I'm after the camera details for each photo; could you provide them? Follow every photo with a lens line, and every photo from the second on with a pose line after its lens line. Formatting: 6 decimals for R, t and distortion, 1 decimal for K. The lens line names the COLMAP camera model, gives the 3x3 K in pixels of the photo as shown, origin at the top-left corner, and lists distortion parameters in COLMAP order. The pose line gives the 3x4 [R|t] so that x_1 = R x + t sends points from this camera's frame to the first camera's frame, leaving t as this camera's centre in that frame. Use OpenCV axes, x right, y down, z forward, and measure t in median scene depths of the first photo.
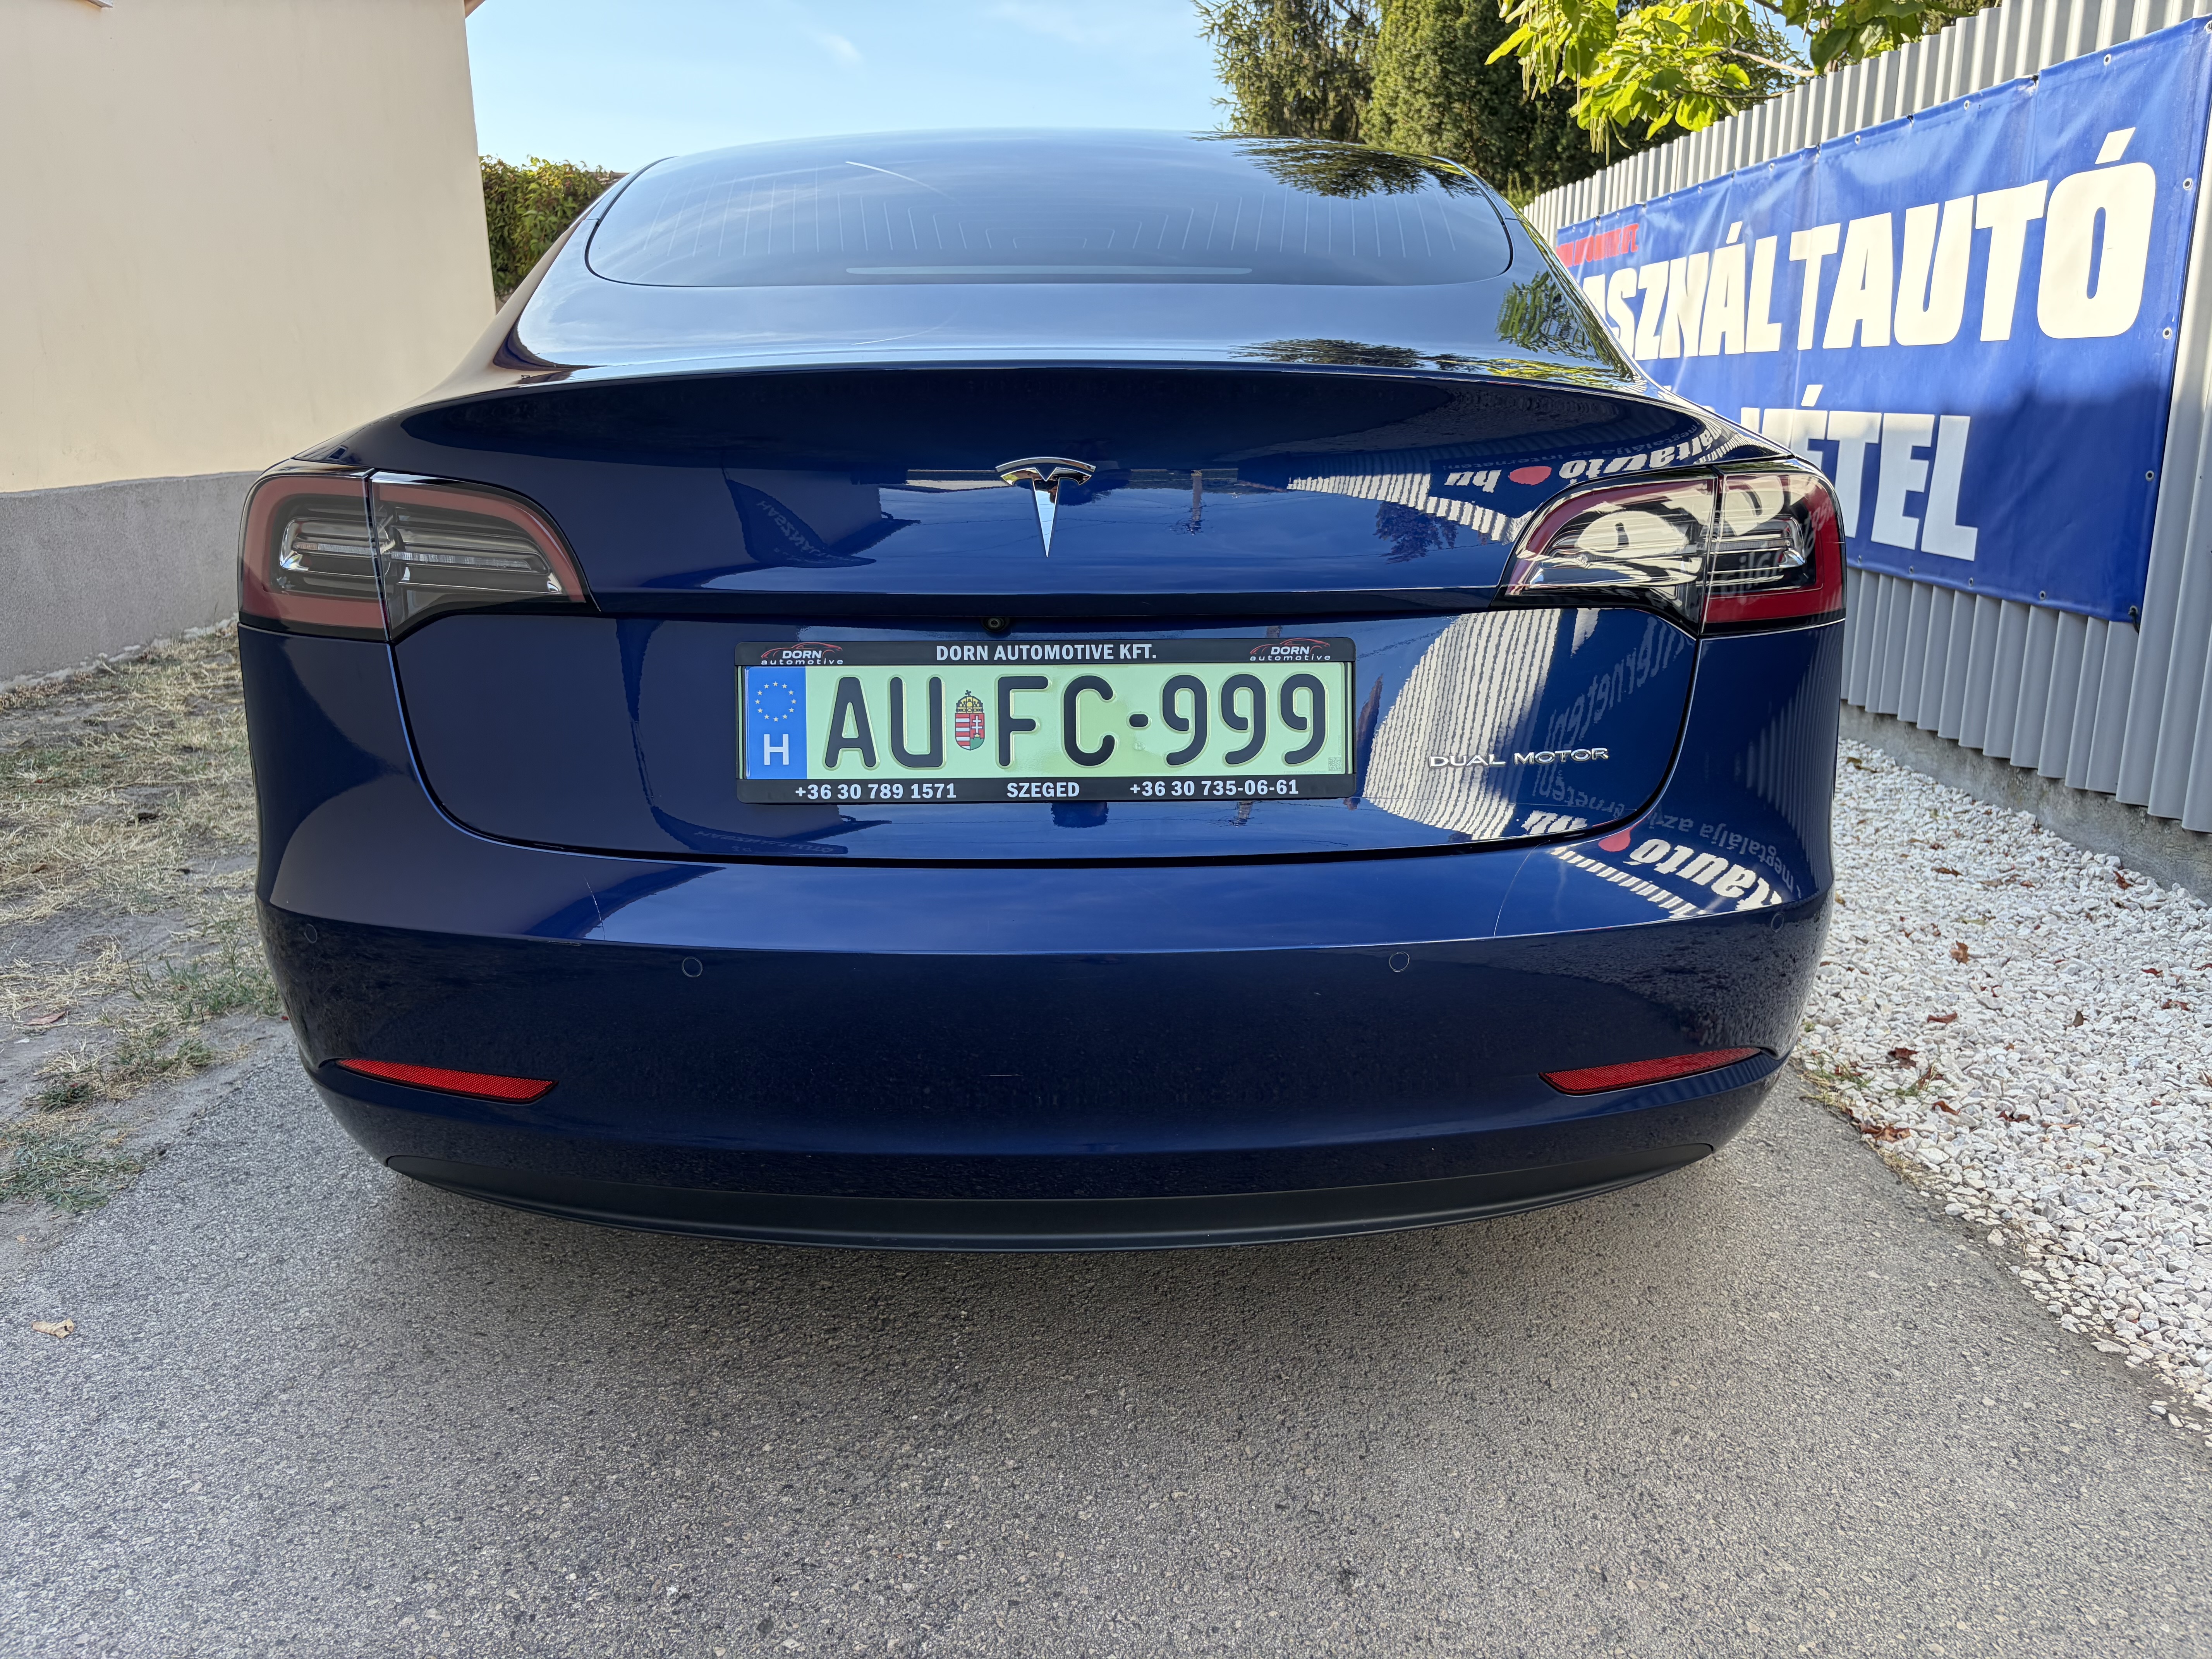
lens RADIAL K [[1697.7, 0, 1141.3], [0, 1697.7, 882.3], [0, 0, 1]] dist [0.021783, -0.025911]
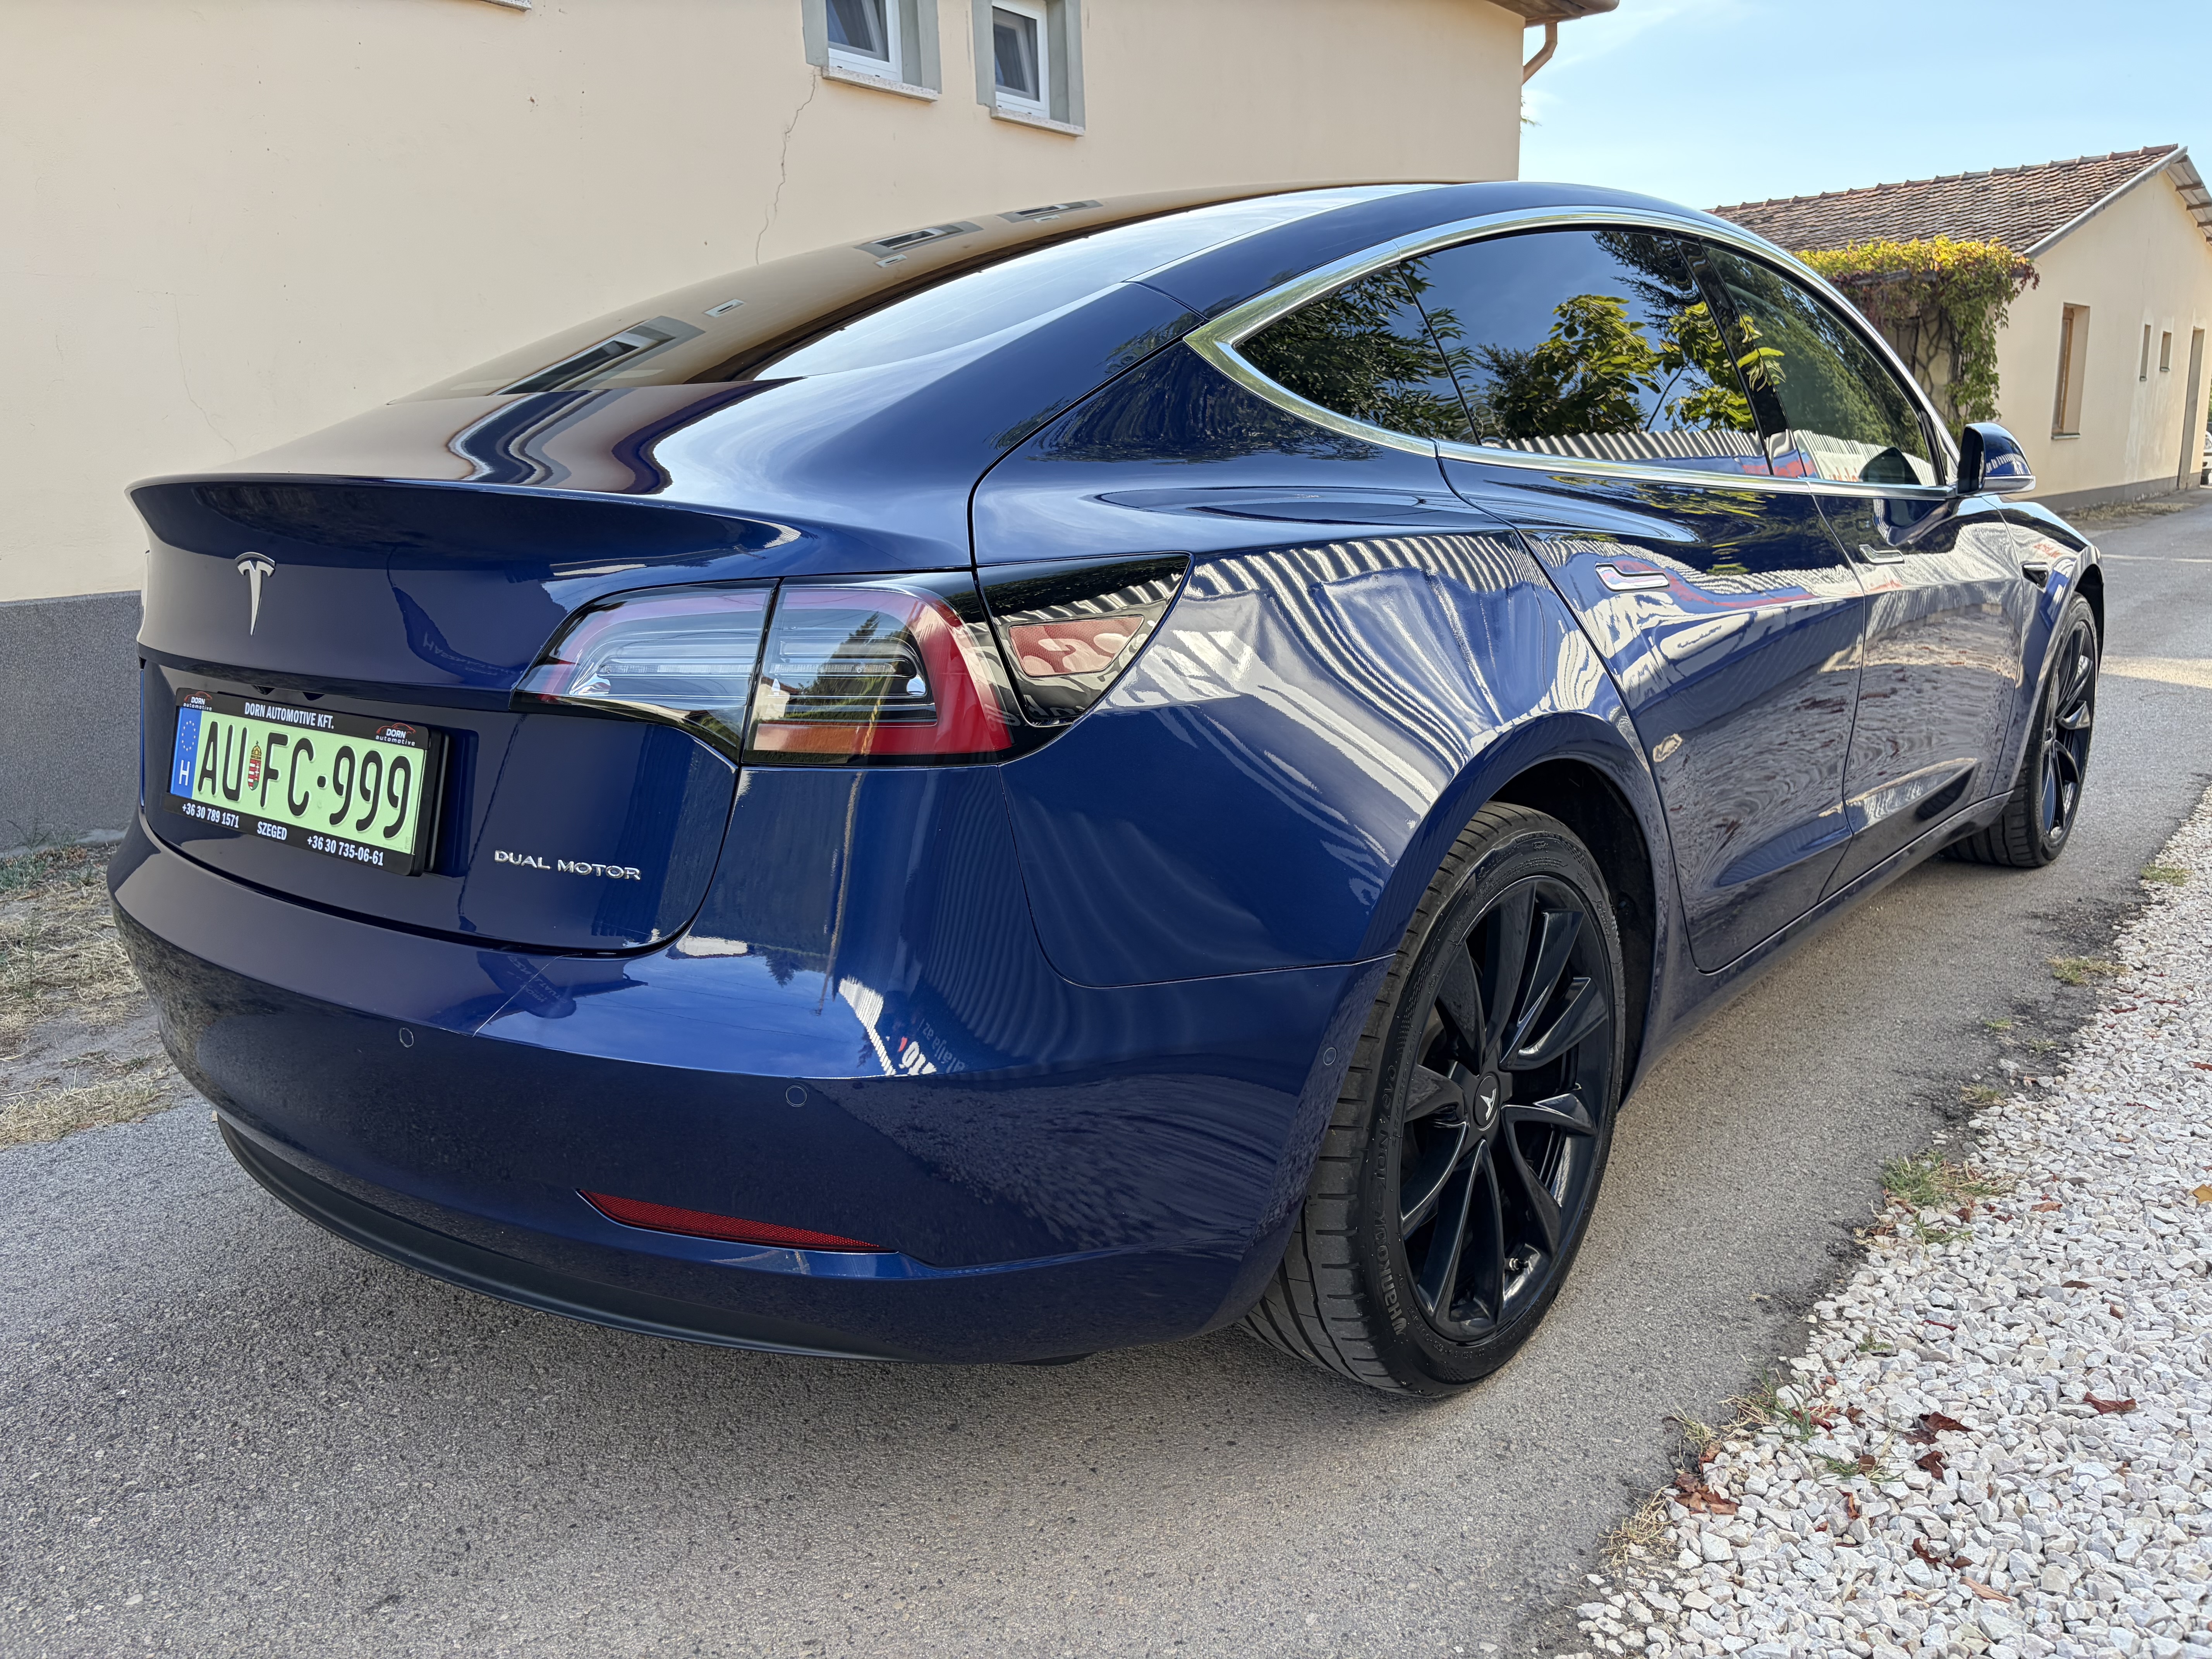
lens RADIAL K [[1697.7, 0, 1047.1], [0, 1697.7, 793.9], [0, 0, 1]] dist [0.021783, -0.025911]
pose [[0.777276, 0.122183, -0.617182, 1.093377], [-0.163959, 0.986403, -0.011213, -0.154784], [0.607421, 0.109908, 0.786740, 0.389511]]
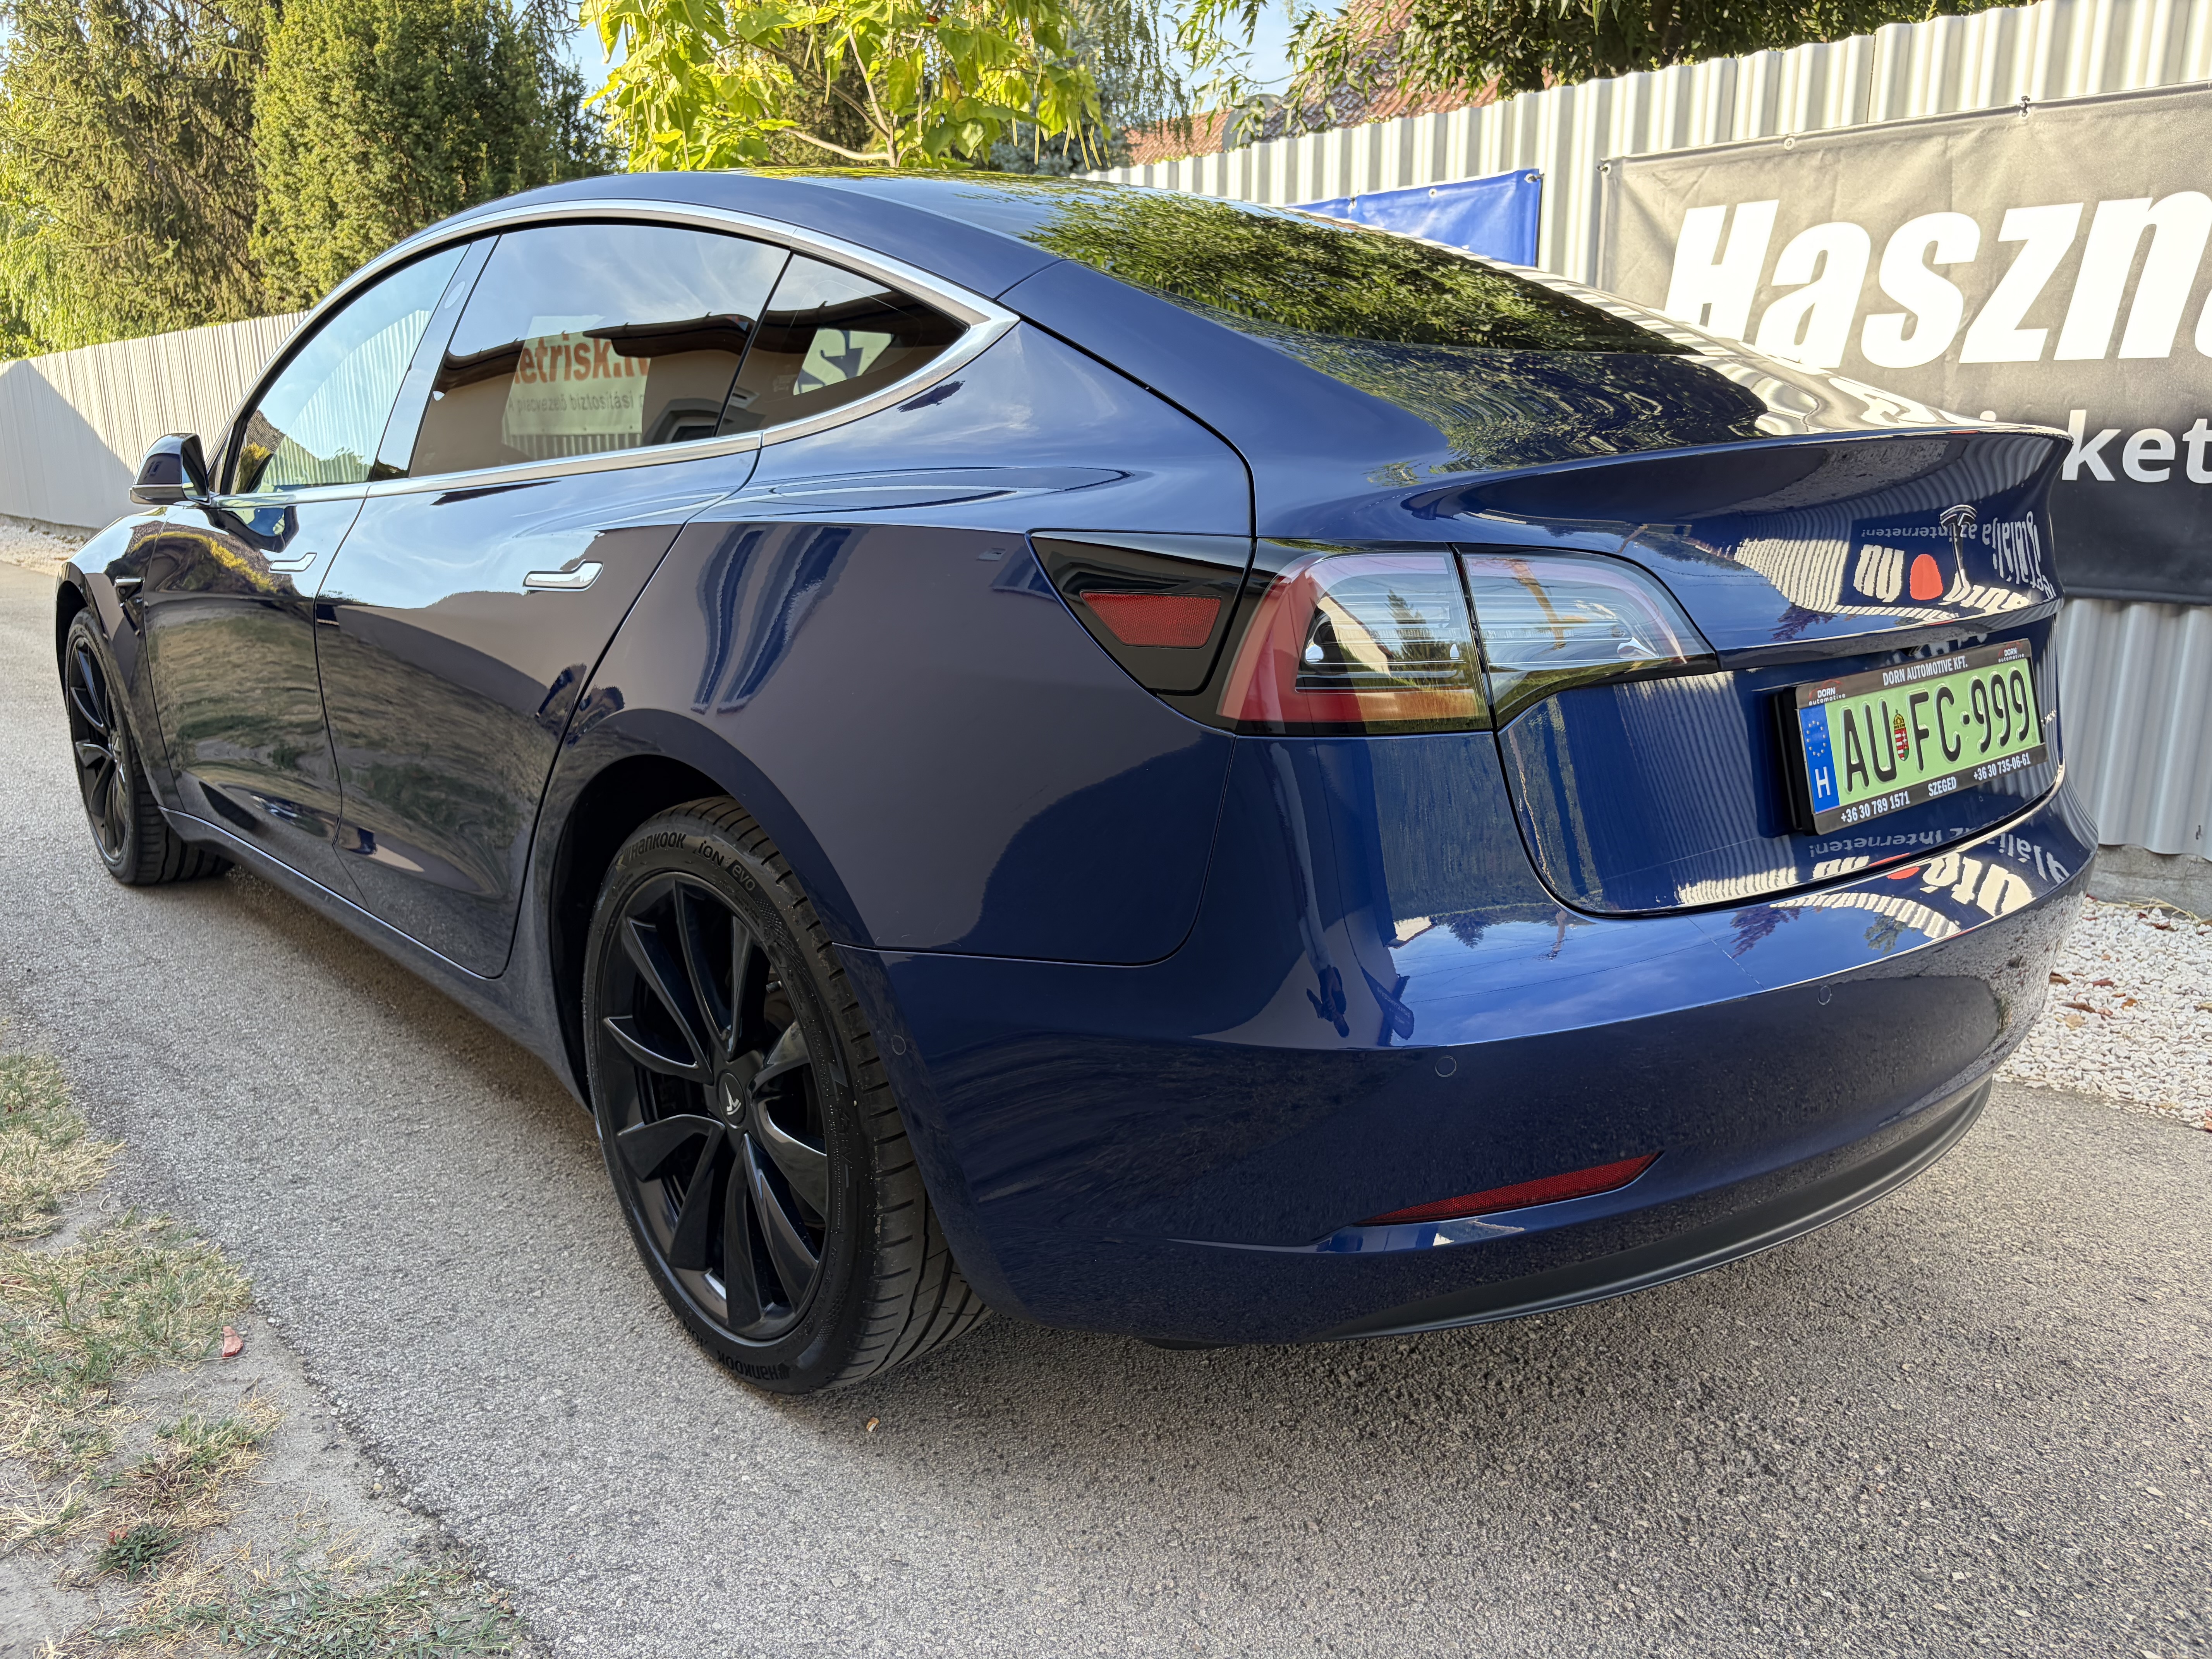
lens RADIAL K [[1697.7, 0, 1100.0], [0, 1697.7, 834.1], [0, 0, 1]] dist [0.021783, -0.025911]
pose [[0.745936, -0.150214, 0.648857, -1.245286], [0.182496, 0.983046, 0.017780, -0.148540], [-0.640527, 0.105151, 0.760702, 0.484218]]
